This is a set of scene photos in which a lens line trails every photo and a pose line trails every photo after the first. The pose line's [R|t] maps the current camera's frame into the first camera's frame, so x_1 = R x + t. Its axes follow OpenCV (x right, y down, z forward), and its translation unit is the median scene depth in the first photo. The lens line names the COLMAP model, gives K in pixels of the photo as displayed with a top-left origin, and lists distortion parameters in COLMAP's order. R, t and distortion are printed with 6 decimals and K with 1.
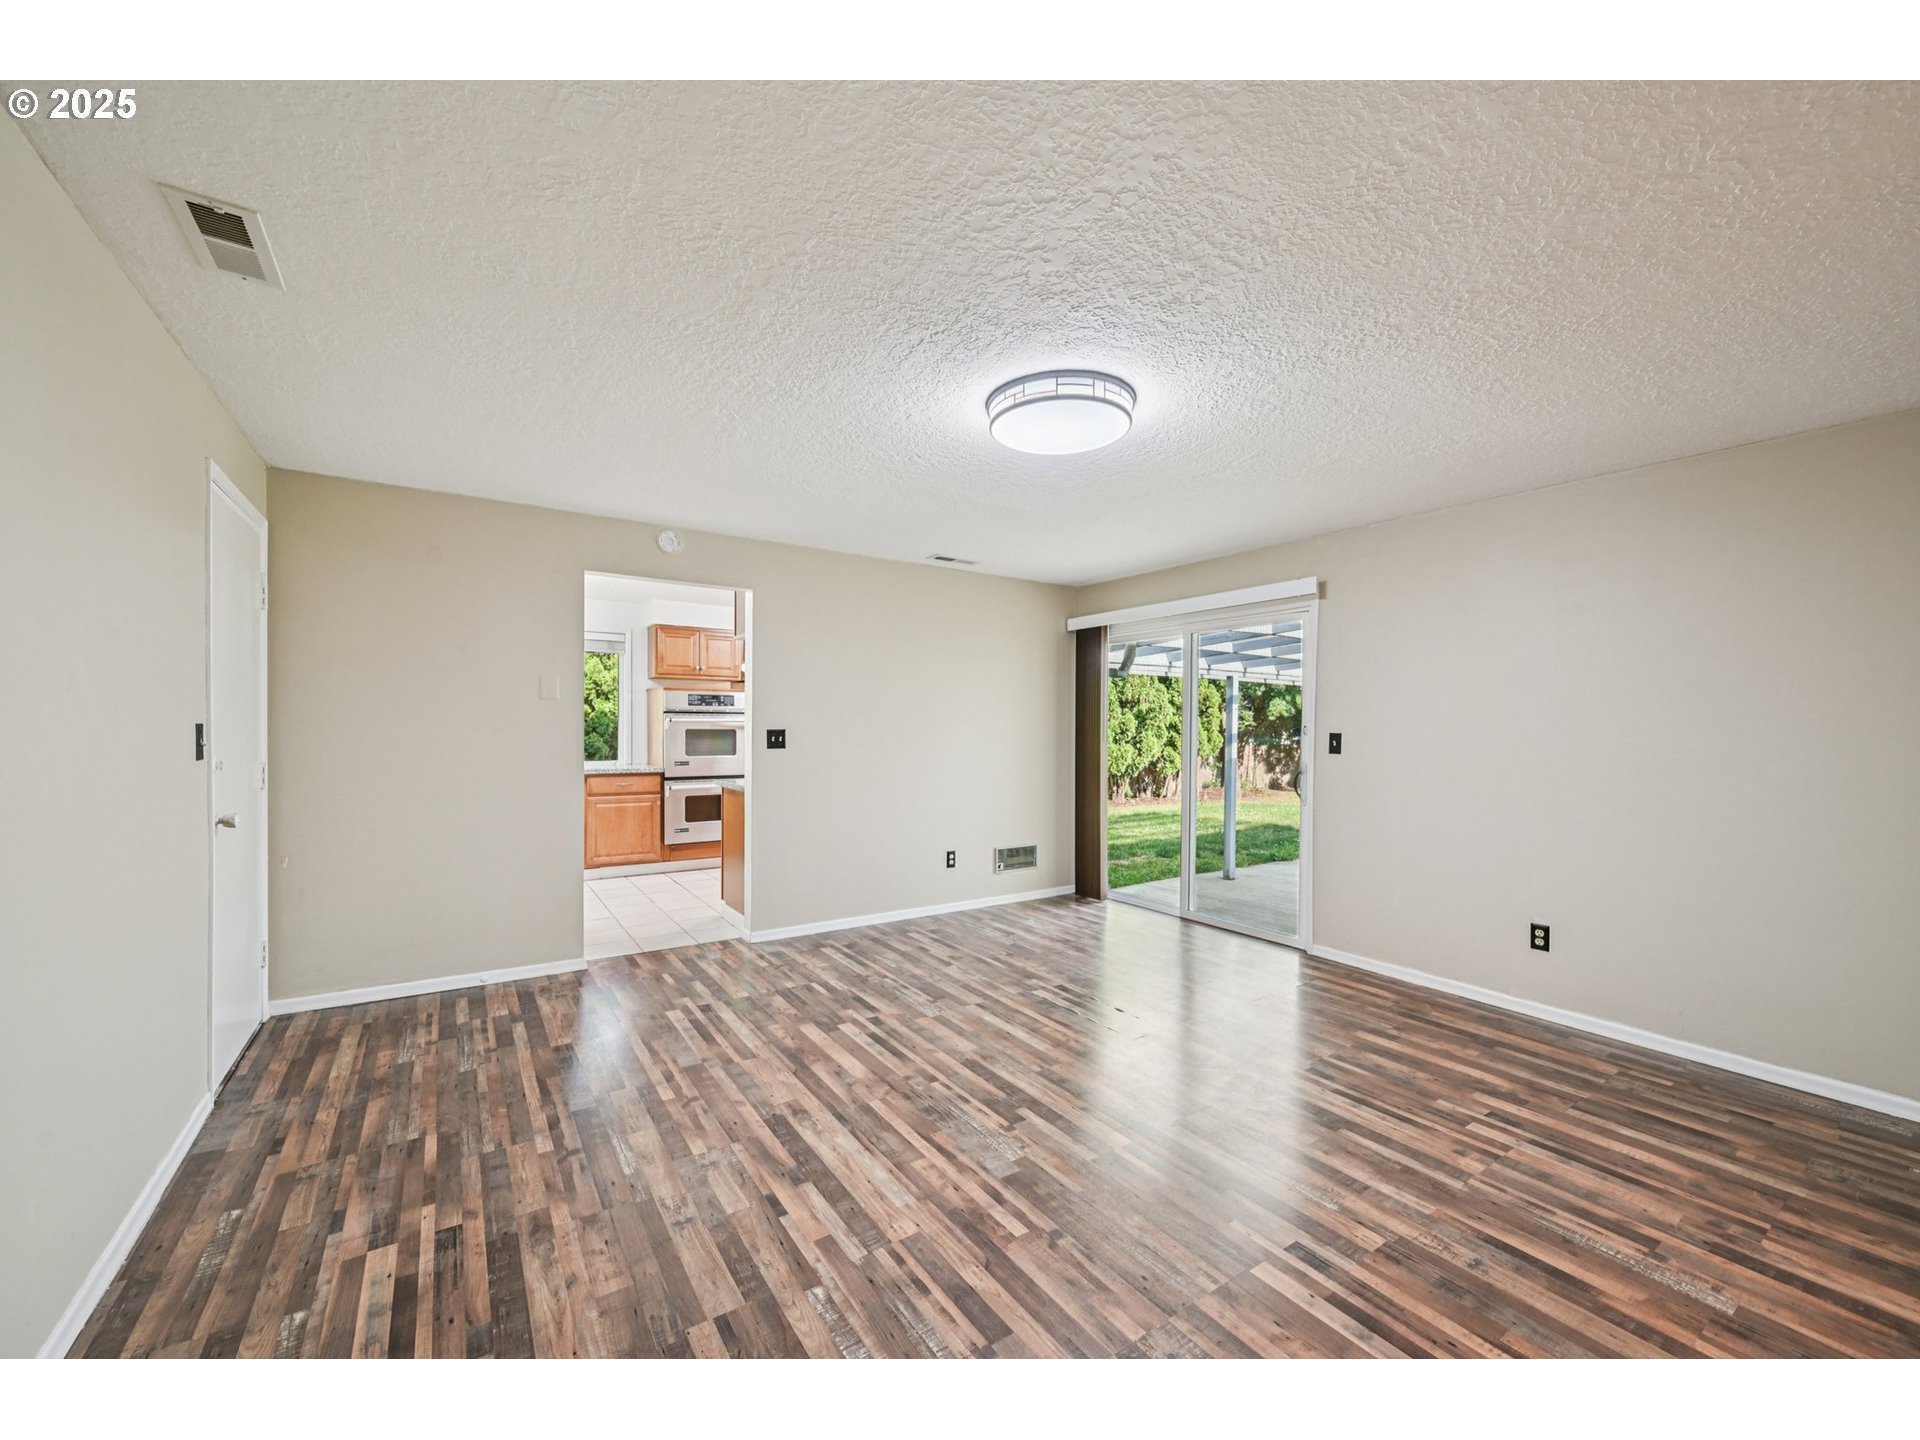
lens RADIAL K [[759.3, 0, 967.6], [0, 759.3, 734.0], [0, 0, 1]] dist [-0.003238, 0.001465]
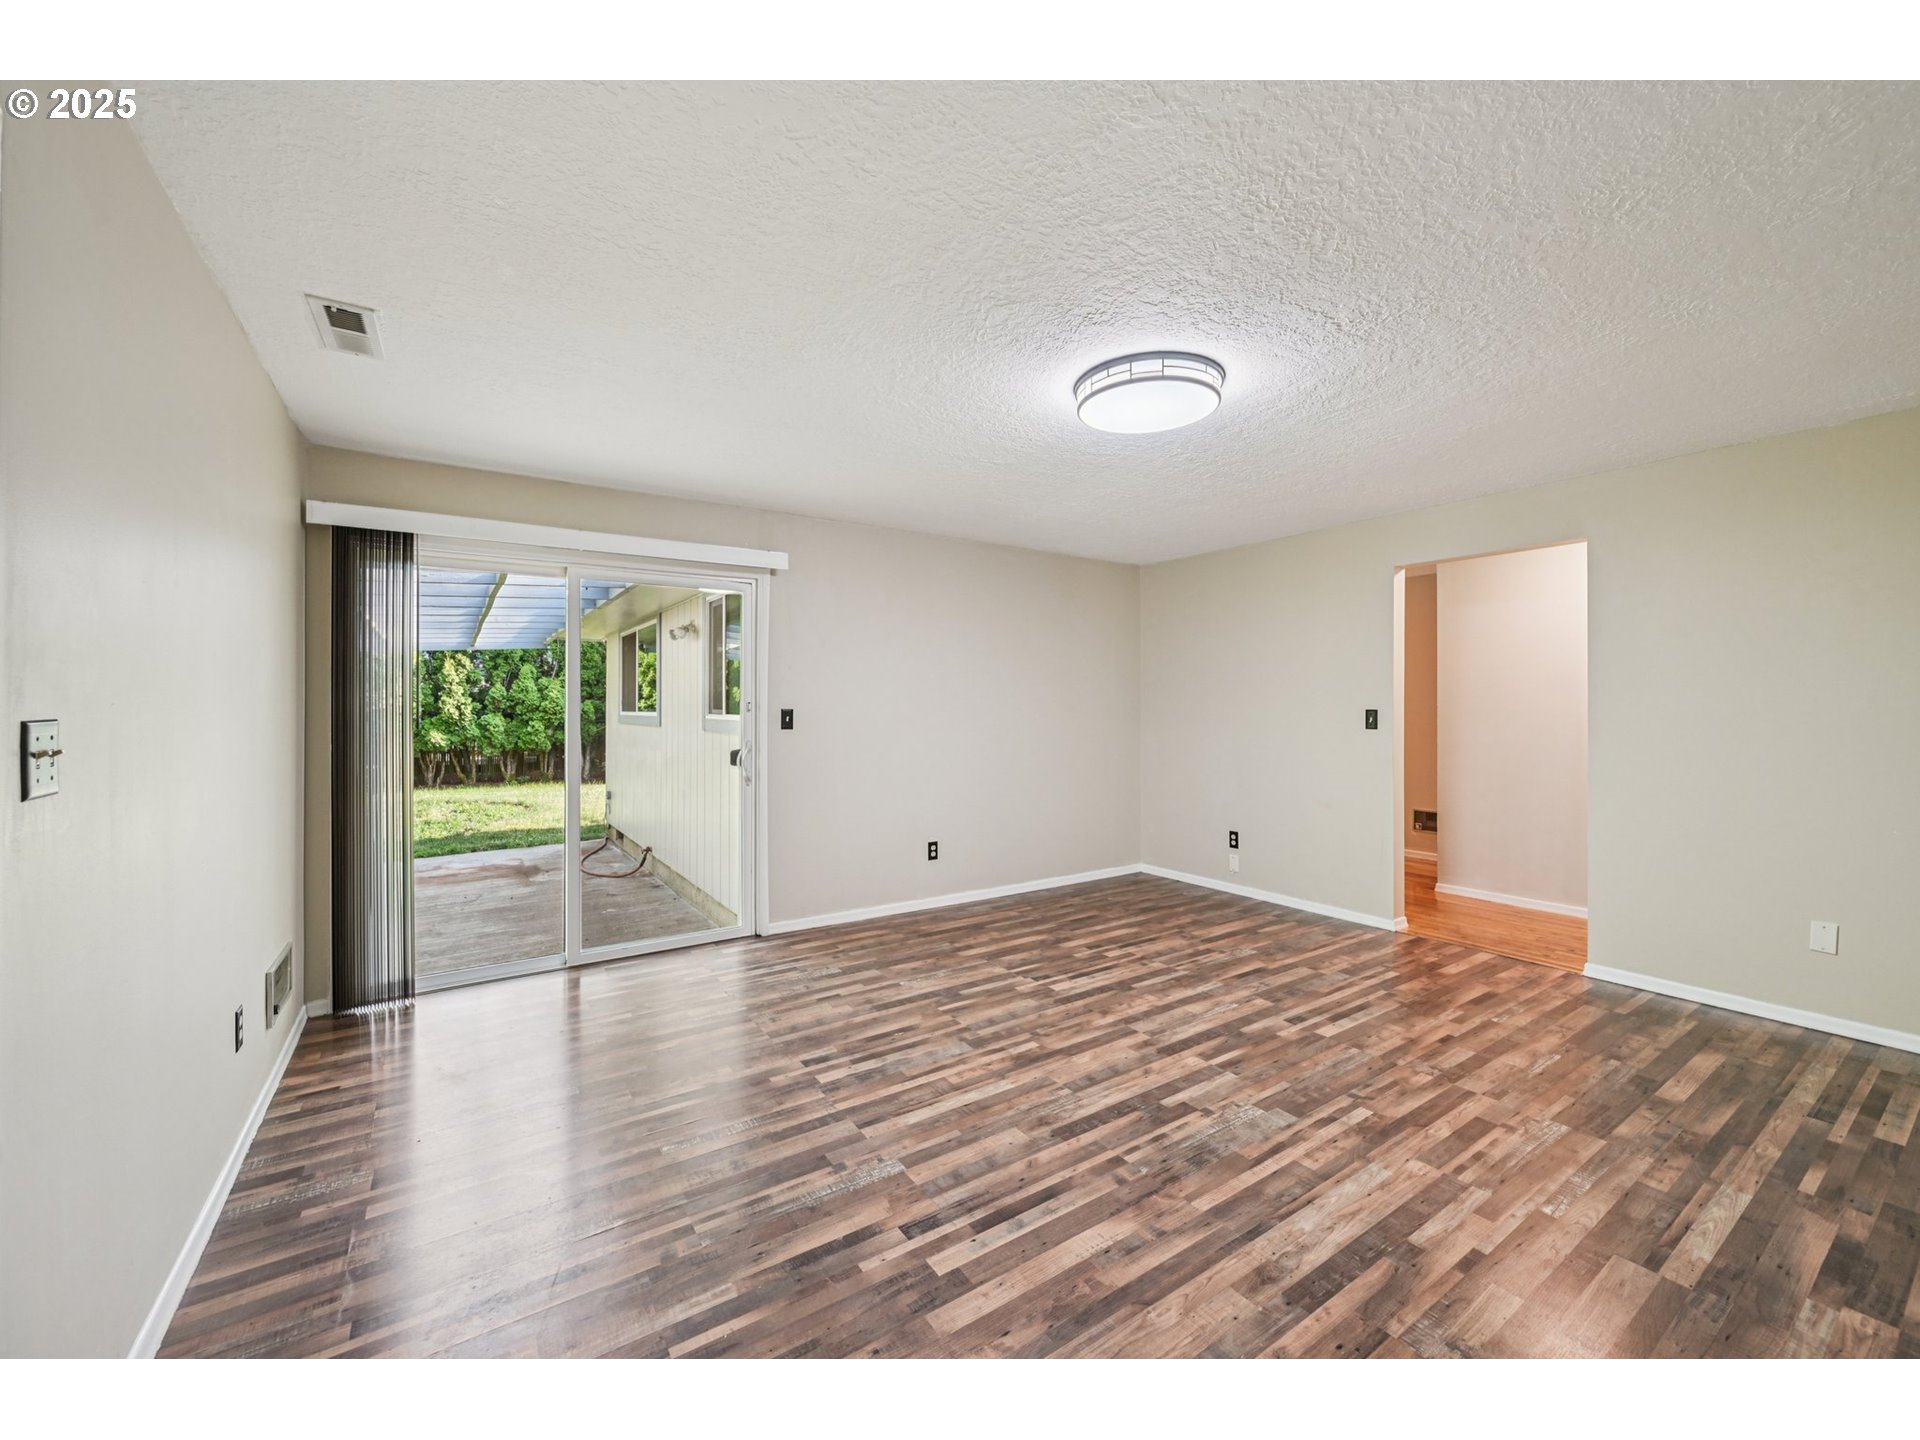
lens RADIAL K [[759.3, 0, 961.6], [0, 759.3, 707.4], [0, 0, 1]] dist [-0.003238, 0.001465]
pose [[0.004669, -0.008390, 0.999954, -0.750209], [0.011617, 0.999898, 0.008335, -0.013143], [-0.999922, 0.011578, 0.004766, 1.059180]]
